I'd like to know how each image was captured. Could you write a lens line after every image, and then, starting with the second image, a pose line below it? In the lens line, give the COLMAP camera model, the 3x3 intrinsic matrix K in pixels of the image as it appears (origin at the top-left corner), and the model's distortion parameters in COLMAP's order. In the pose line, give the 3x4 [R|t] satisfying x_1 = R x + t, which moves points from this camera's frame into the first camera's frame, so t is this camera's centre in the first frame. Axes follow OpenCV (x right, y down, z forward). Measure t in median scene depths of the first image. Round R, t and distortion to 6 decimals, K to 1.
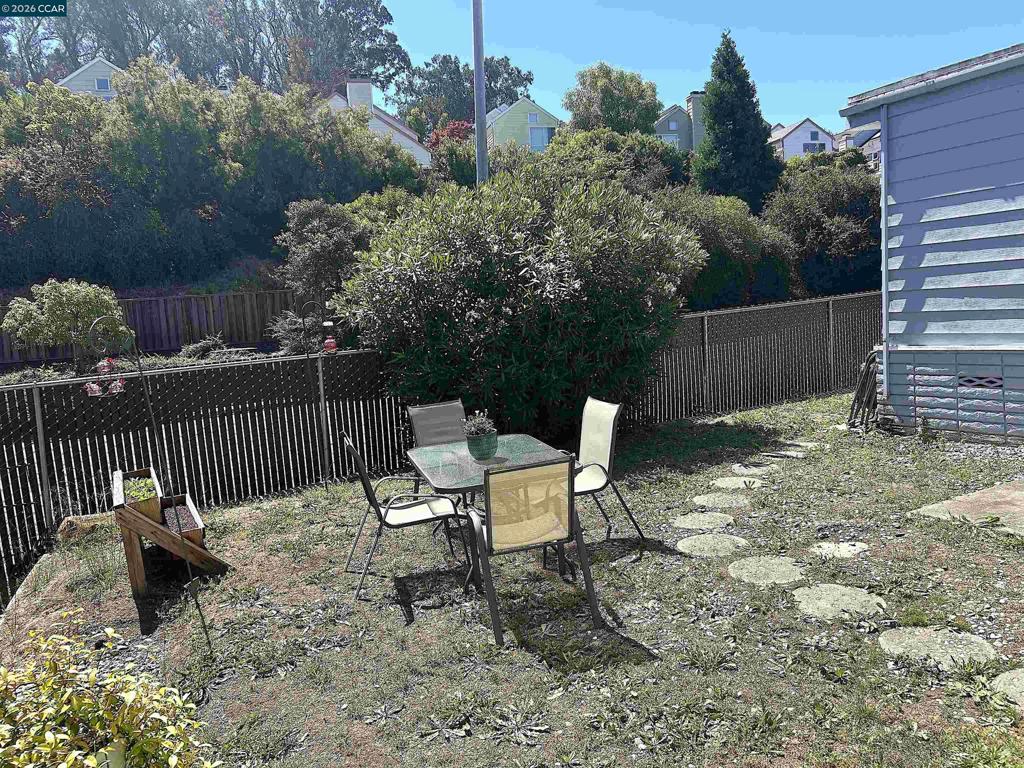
lens RADIAL K [[775.0, 0, 509.8], [0, 775.0, 391.3], [0, 0, 1]] dist [0.067712, -0.079534]
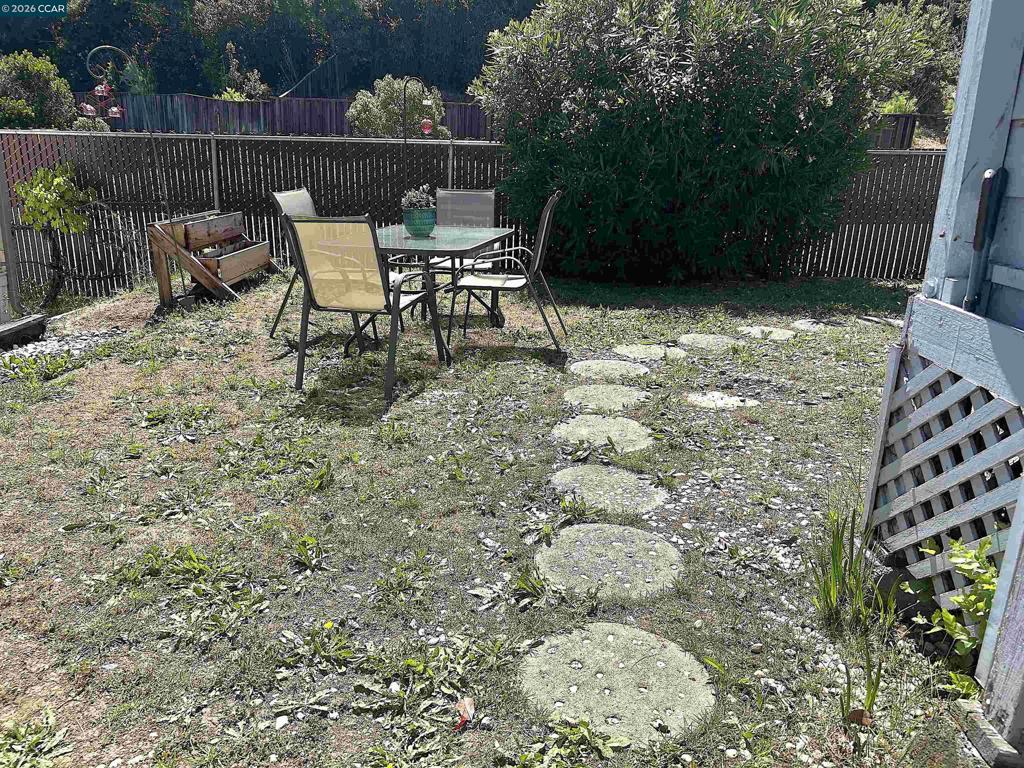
lens RADIAL K [[775.0, 0, 510.6], [0, 775.0, 388.7], [0, 0, 1]] dist [0.067712, -0.079534]
pose [[0.878256, 0.235097, -0.416408, 0.592168], [-0.150900, 0.962561, 0.225179, 0.041098], [0.453757, -0.134929, 0.880851, 0.192526]]
